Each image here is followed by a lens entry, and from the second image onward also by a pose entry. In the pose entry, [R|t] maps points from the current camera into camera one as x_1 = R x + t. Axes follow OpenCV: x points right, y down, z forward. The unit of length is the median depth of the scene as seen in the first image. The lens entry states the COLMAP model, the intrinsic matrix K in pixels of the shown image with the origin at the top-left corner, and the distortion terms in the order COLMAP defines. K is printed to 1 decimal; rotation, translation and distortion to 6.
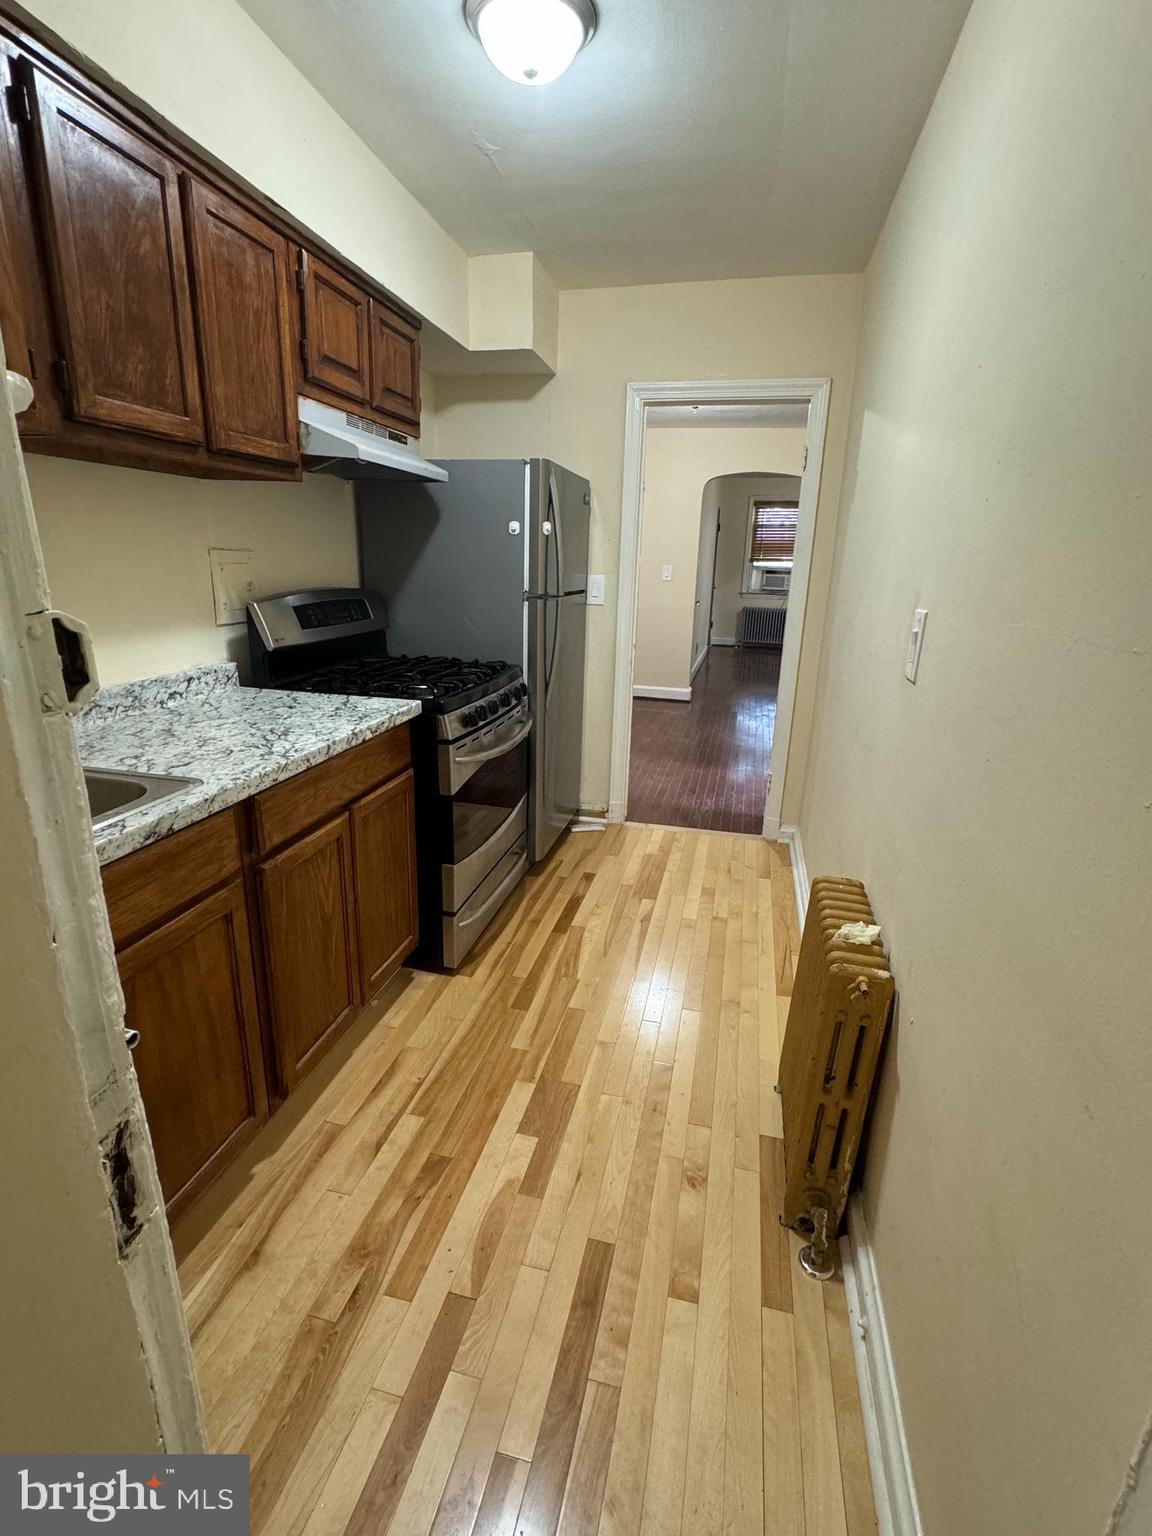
lens RADIAL K [[715.8, 0, 576.0], [0, 715.8, 768.0], [0, 0, 1]] dist [-0.000147, 0.000112]
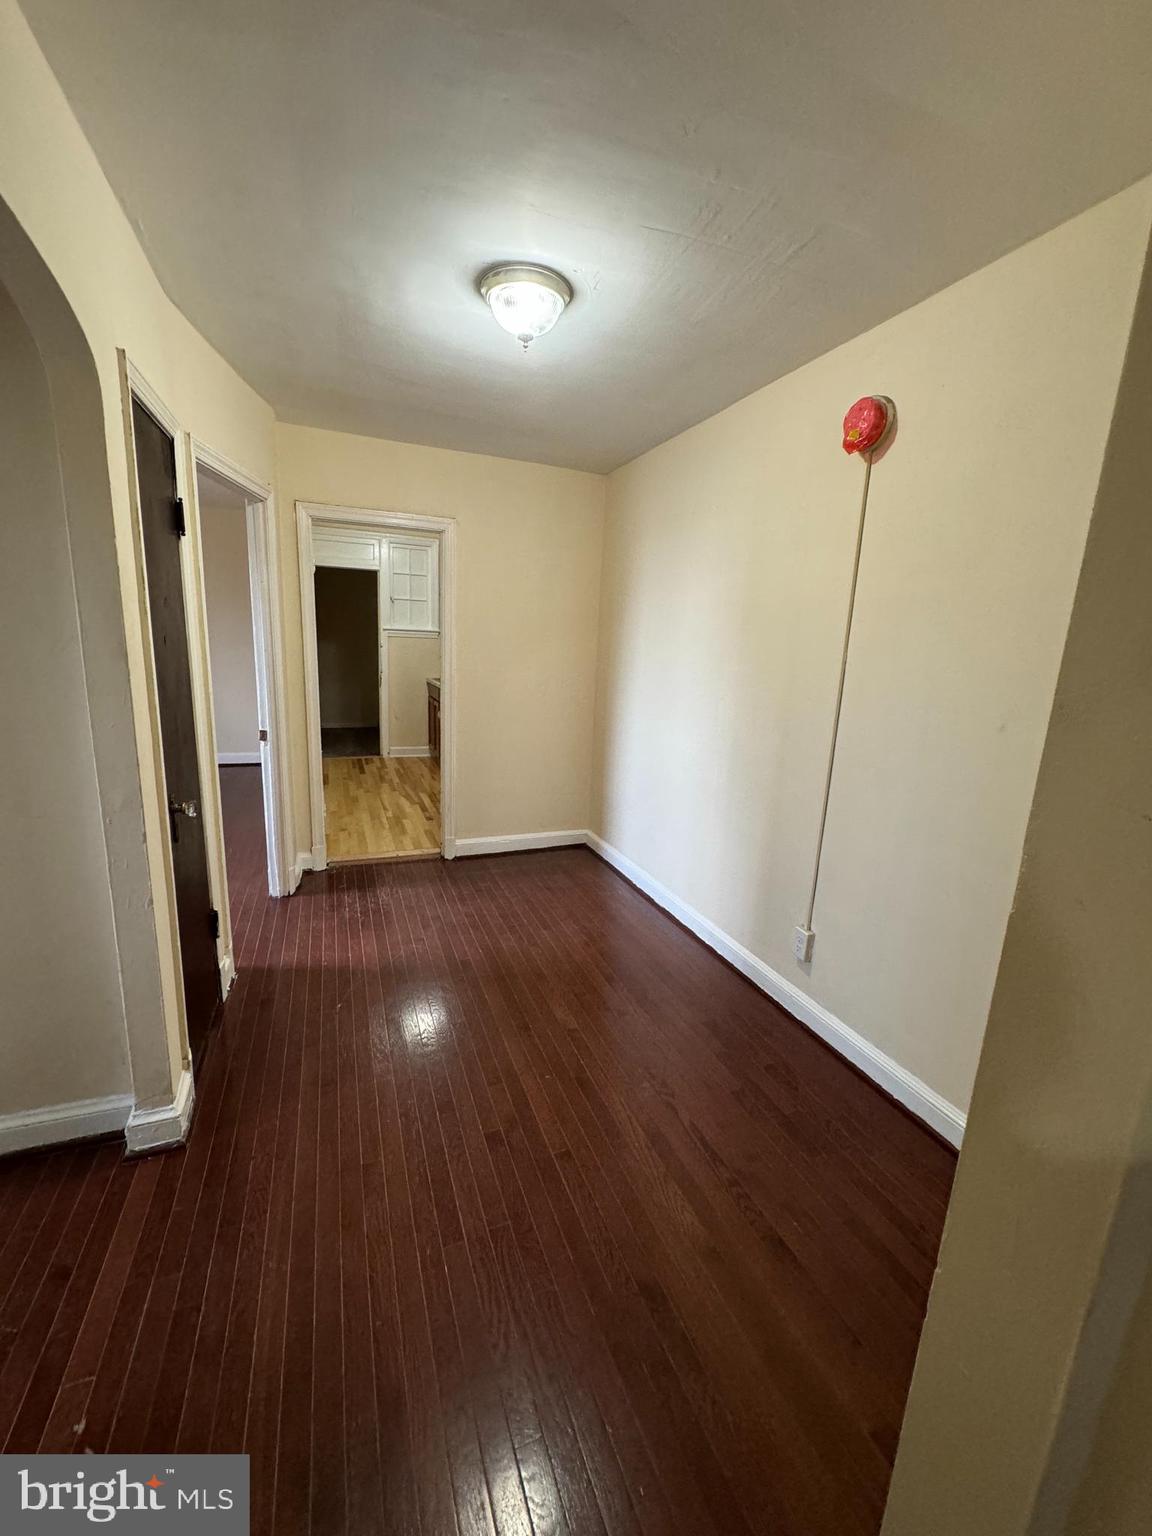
lens RADIAL K [[617.3, 0, 576.0], [0, 617.3, 768.0], [0, 0, 1]] dist [-0.000360, -0.000082]
pose [[-0.815941, 0.057032, -0.575315, 0.915273], [-0.225844, 0.884609, 0.407996, -1.025583], [0.532198, 0.462832, -0.708908, 3.415564]]
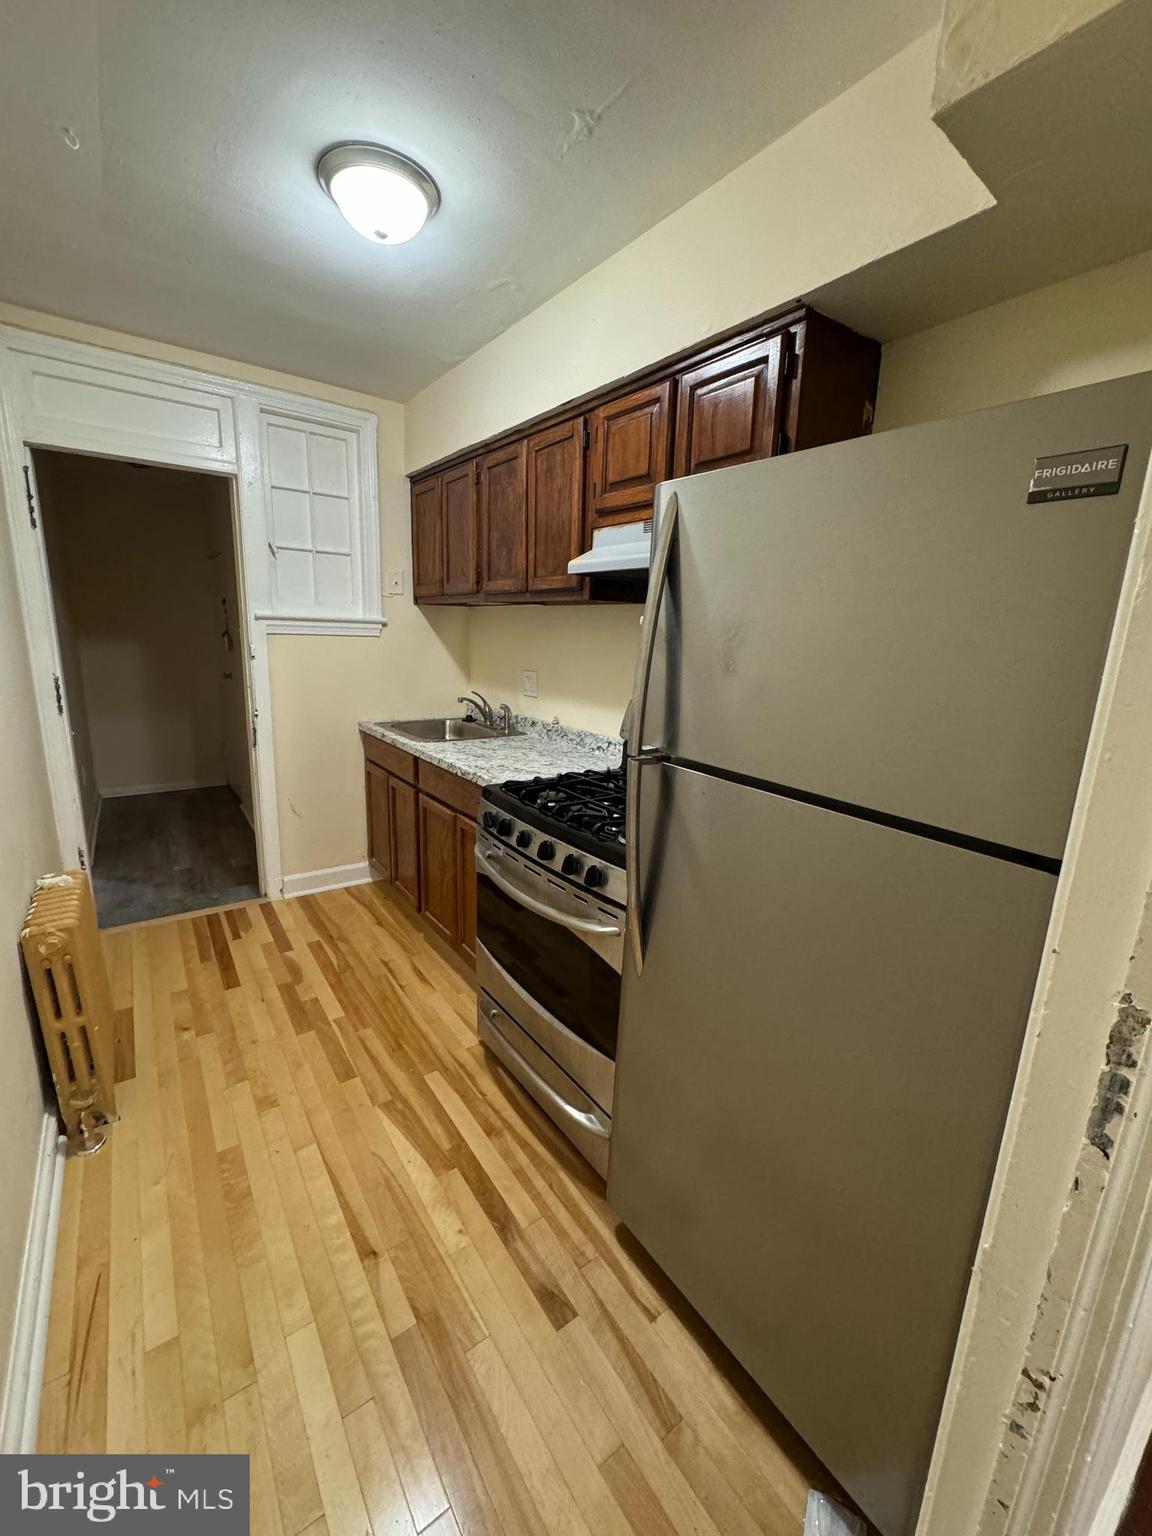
lens RADIAL K [[617.3, 0, 576.0], [0, 617.3, 768.0], [0, 0, 1]] dist [-0.000360, -0.000082]
pose [[-0.654034, 0.112585, -0.748041, 0.436099], [-0.267177, 0.890752, 0.367665, -0.516458], [0.707712, 0.440325, -0.552501, 1.660855]]
